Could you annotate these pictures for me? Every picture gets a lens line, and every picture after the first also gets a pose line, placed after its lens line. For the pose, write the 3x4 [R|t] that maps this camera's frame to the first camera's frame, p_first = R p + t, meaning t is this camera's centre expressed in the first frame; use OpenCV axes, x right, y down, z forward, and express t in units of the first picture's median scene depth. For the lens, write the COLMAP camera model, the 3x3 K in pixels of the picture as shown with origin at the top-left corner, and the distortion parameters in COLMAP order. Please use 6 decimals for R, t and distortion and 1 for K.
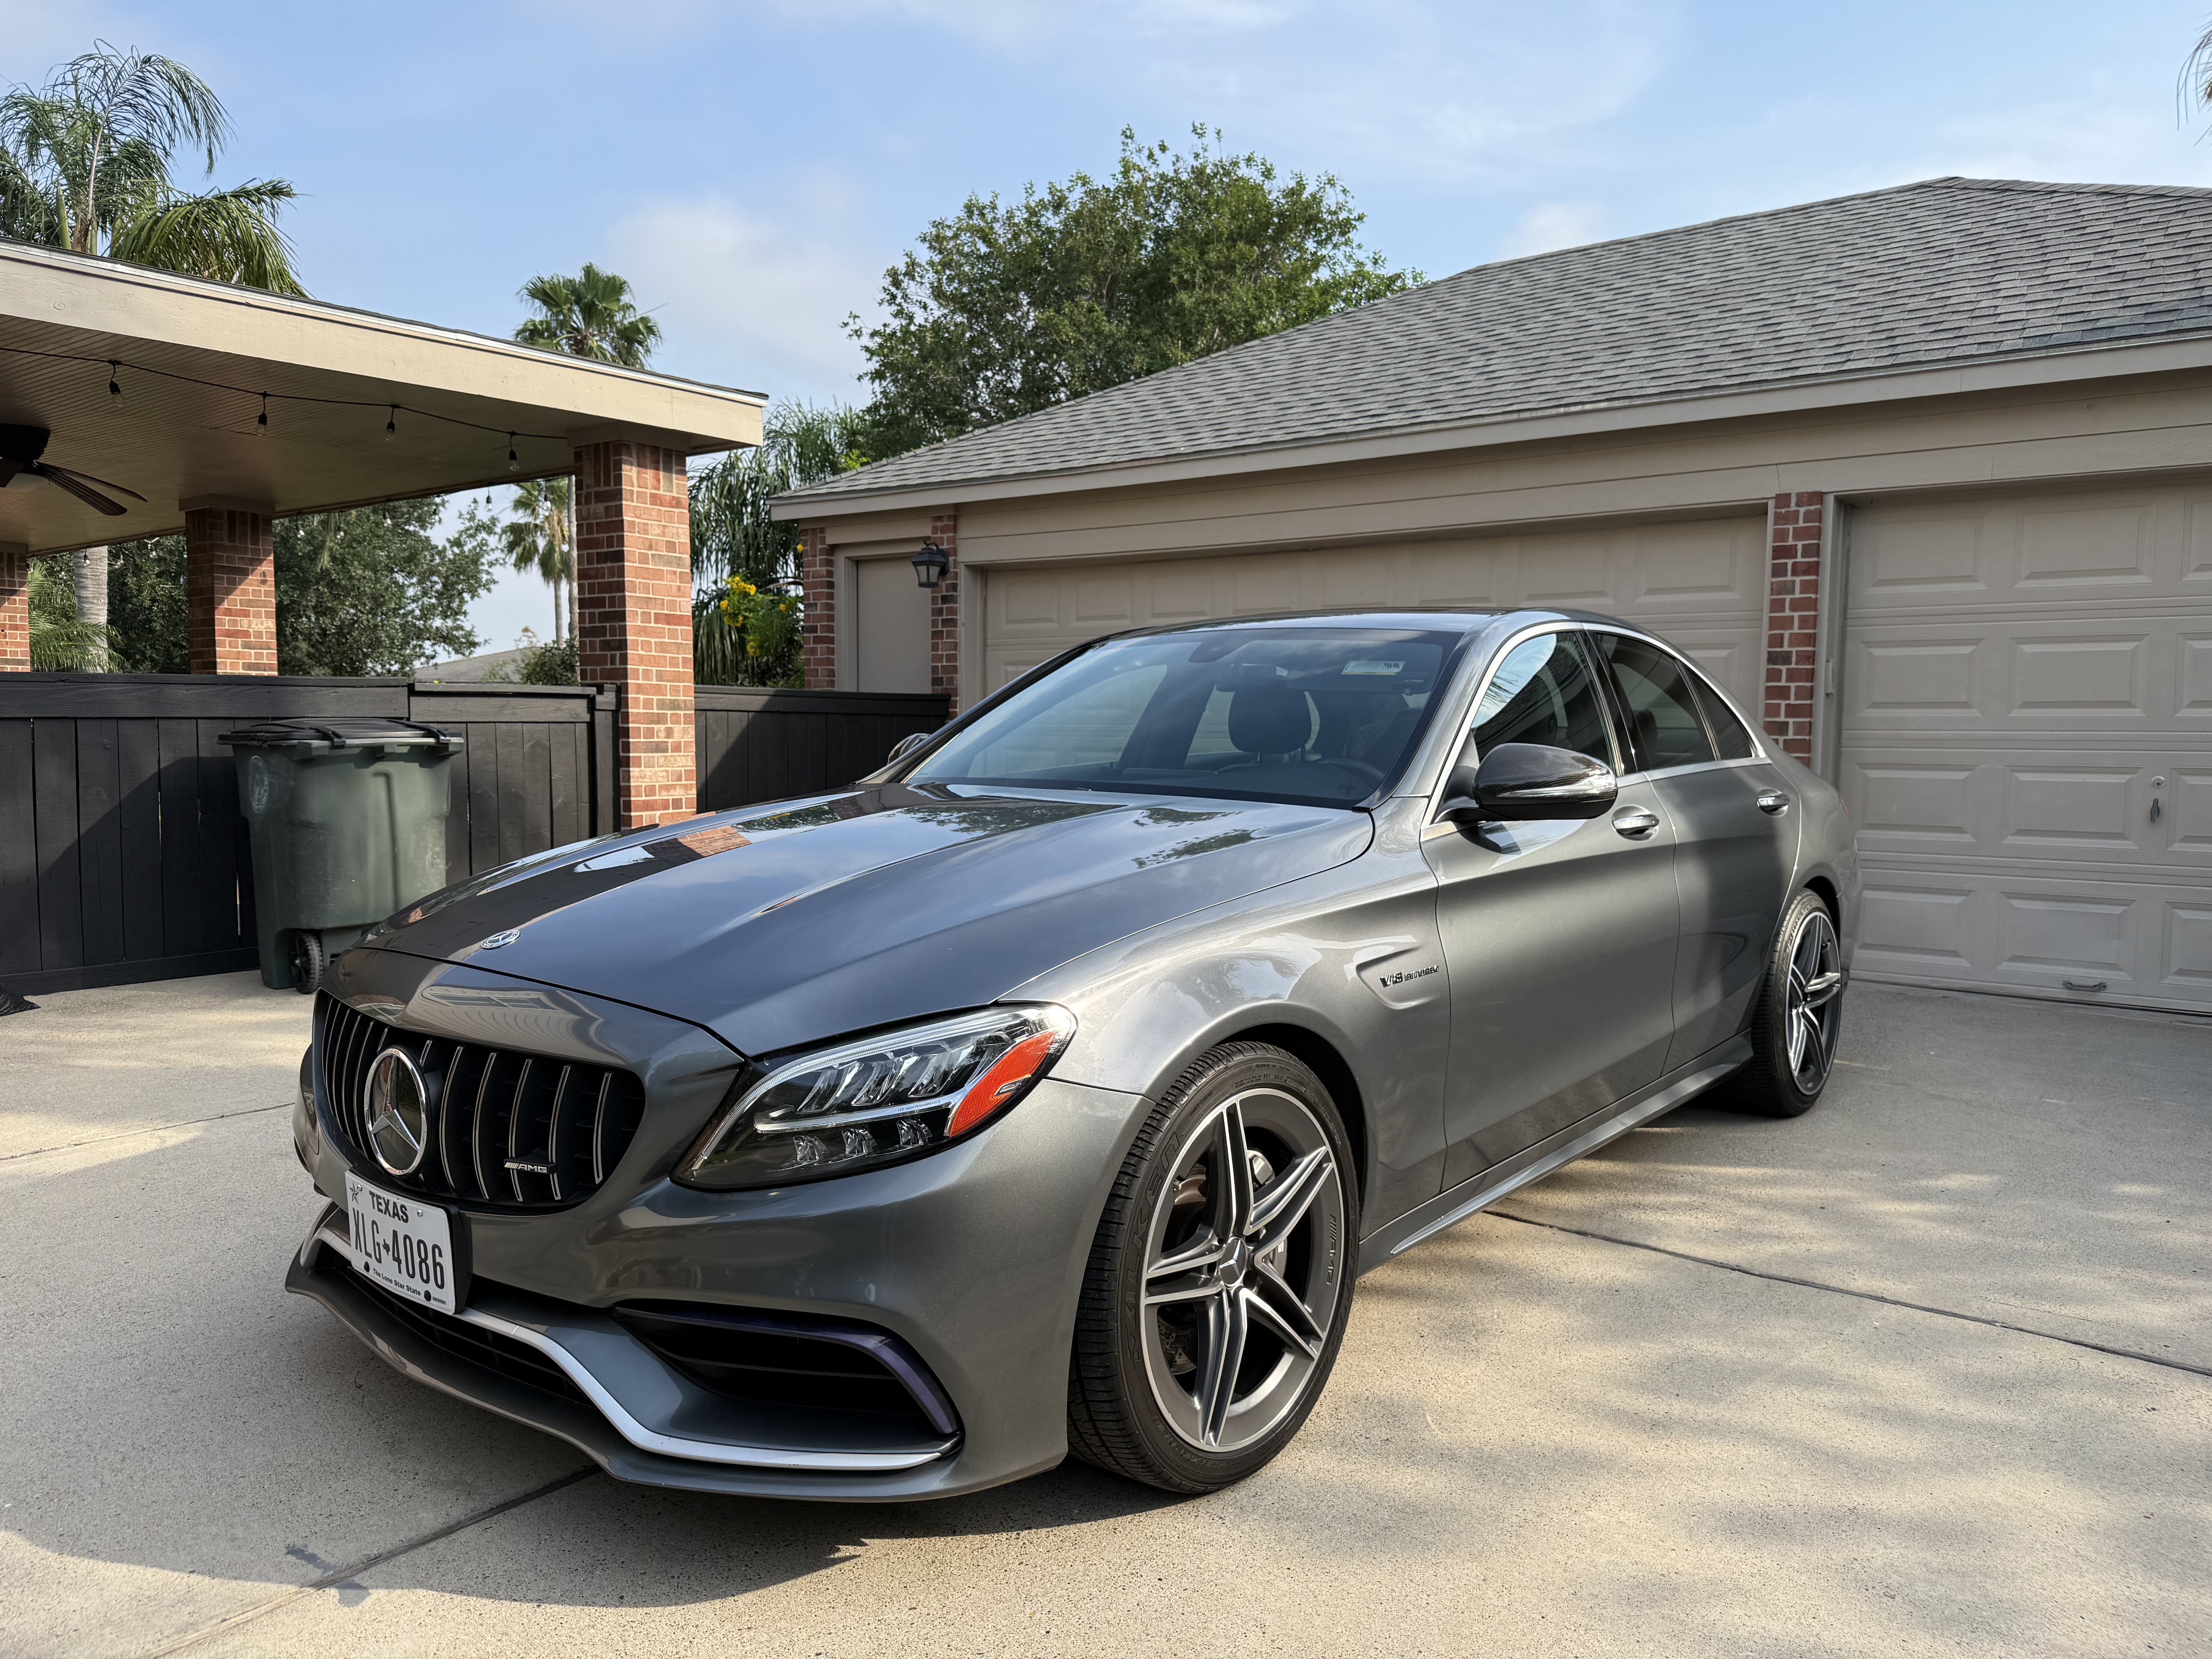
lens RADIAL K [[1537.7, 0, 1110.8], [0, 1537.7, 857.1], [0, 0, 1]] dist [0.053968, -0.075041]
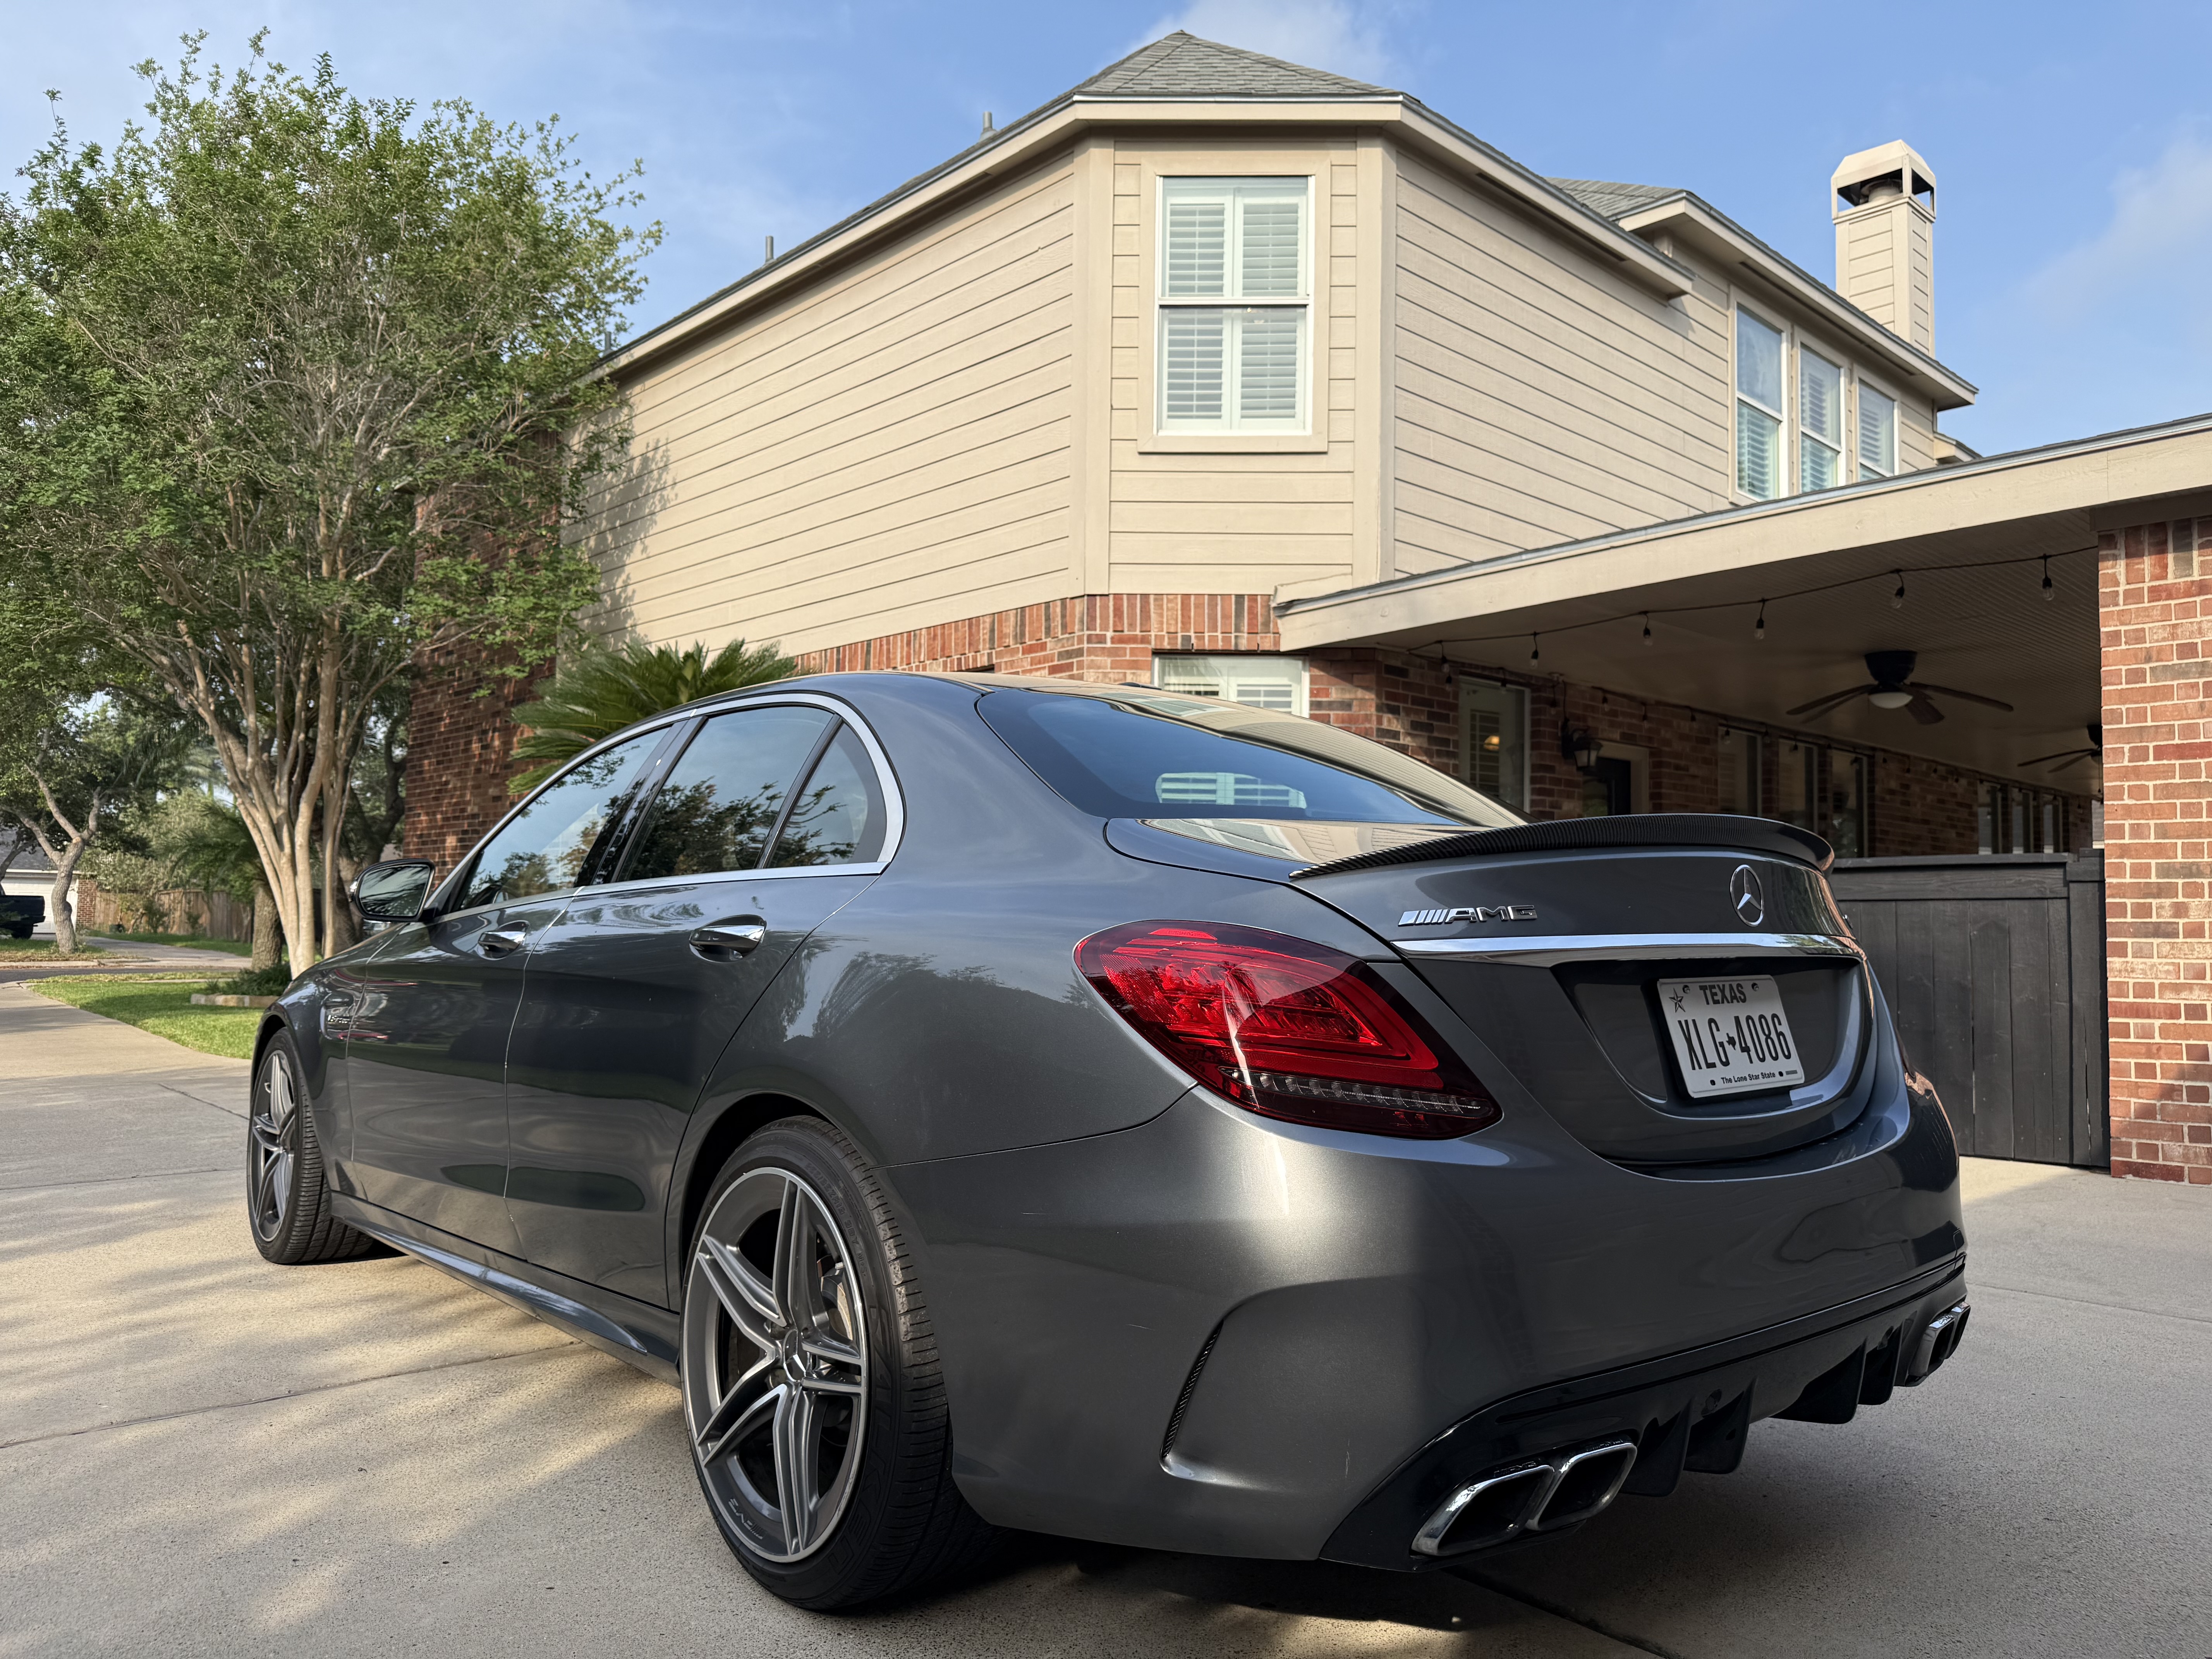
lens RADIAL K [[1537.7, 0, 1100.4], [0, 1537.7, 883.0], [0, 0, 1]] dist [0.053968, -0.075041]
pose [[-0.172988, -0.041926, -0.984031, 0.503032], [-0.095753, 0.995077, -0.025563, -0.027614], [0.980258, 0.089802, -0.176151, 0.646396]]
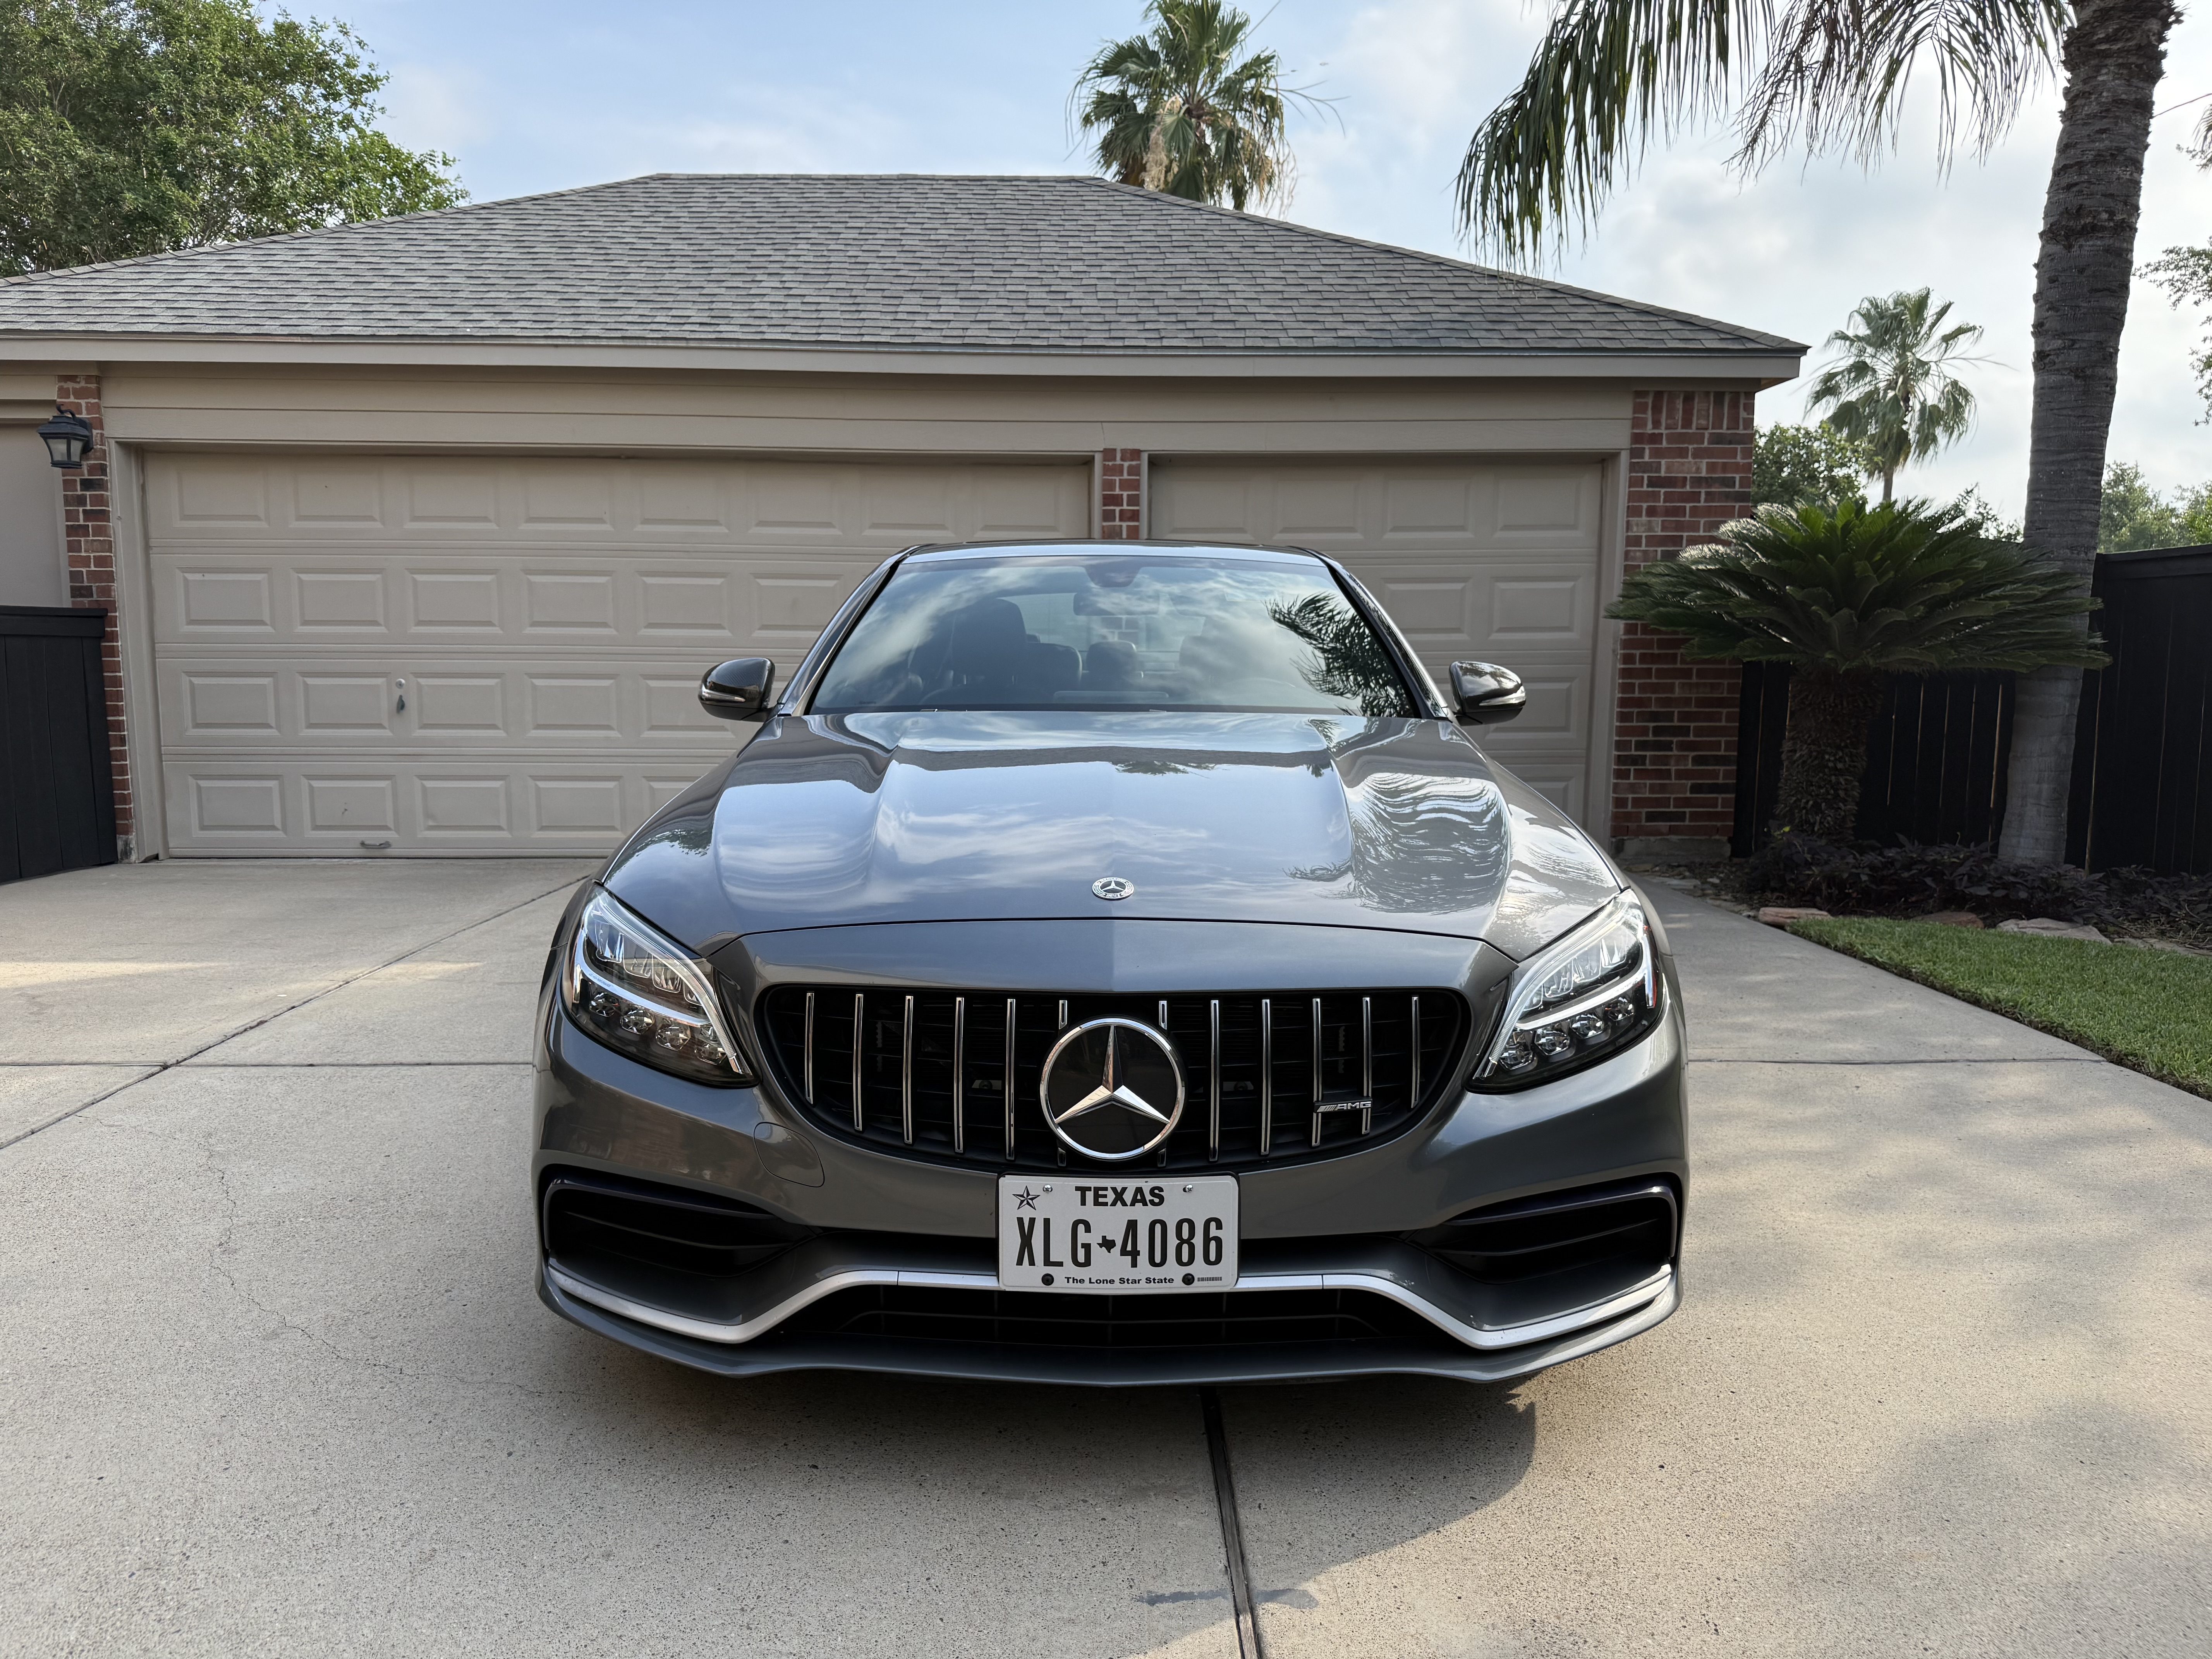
lens RADIAL K [[1537.7, 0, 1117.7], [0, 1537.7, 848.0], [0, 0, 1]] dist [0.053968, -0.075041]
pose [[0.766121, -0.082802, 0.637340, -0.274866], [0.056396, 0.996502, 0.061672, -0.006547], [-0.640217, -0.011305, 0.768111, 0.091542]]
